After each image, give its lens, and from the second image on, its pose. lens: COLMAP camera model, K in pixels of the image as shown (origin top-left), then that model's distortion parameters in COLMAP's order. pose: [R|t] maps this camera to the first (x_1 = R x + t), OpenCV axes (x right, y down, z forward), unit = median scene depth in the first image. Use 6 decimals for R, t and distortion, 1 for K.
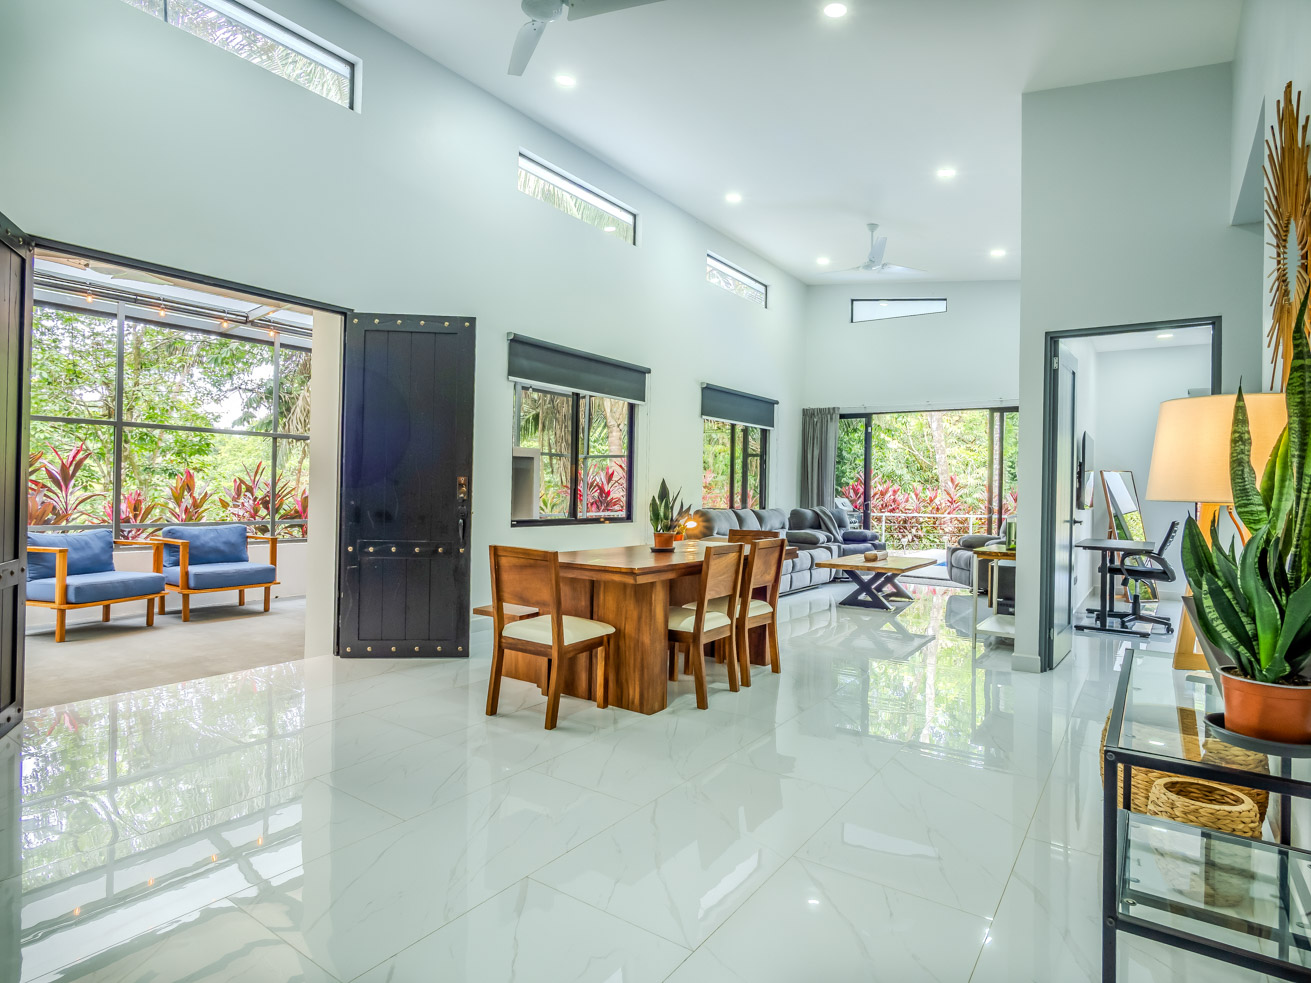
lens RADIAL K [[726.2, 0, 654.4], [0, 726.2, 490.4], [0, 0, 1]] dist [-0.007152, 0.000123]
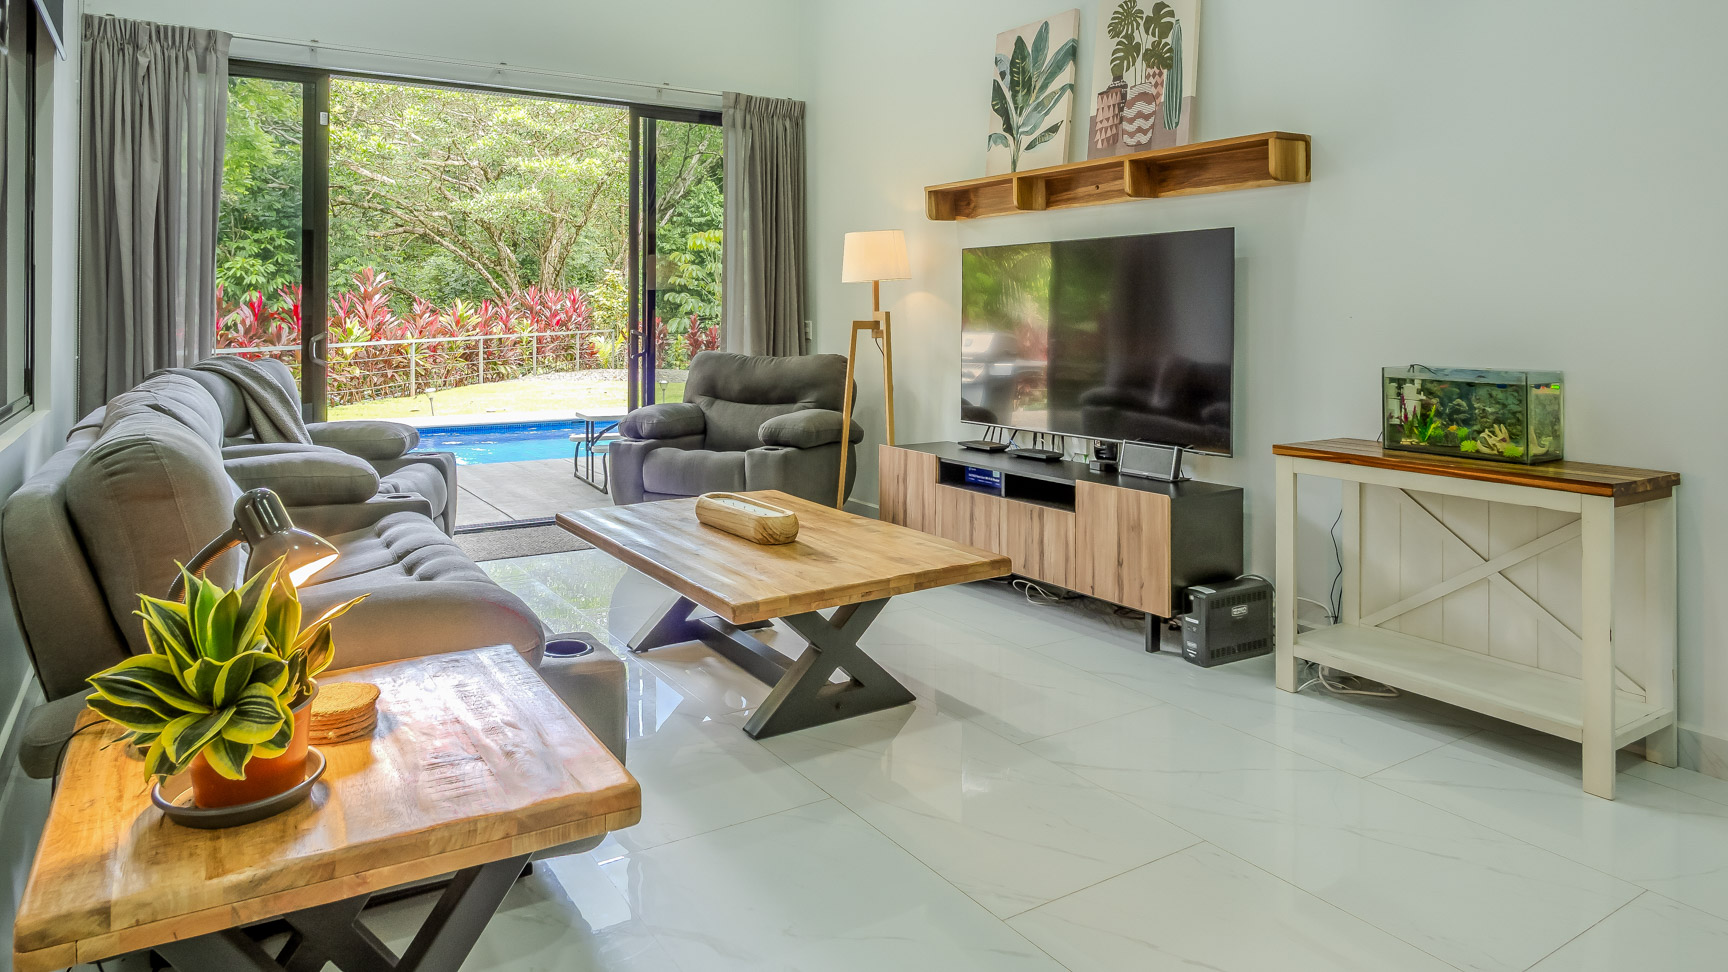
lens RADIAL K [[1051.2, 0, 775.2], [0, 1051.2, 295.1], [0, 0, 1]] dist [-0.013049, -0.001628]
pose [[0.418511, -0.005357, 0.908196, -0.056651], [0.008222, 0.999964, 0.002110, -0.001058], [-0.908175, 0.006584, 0.418540, 0.592230]]
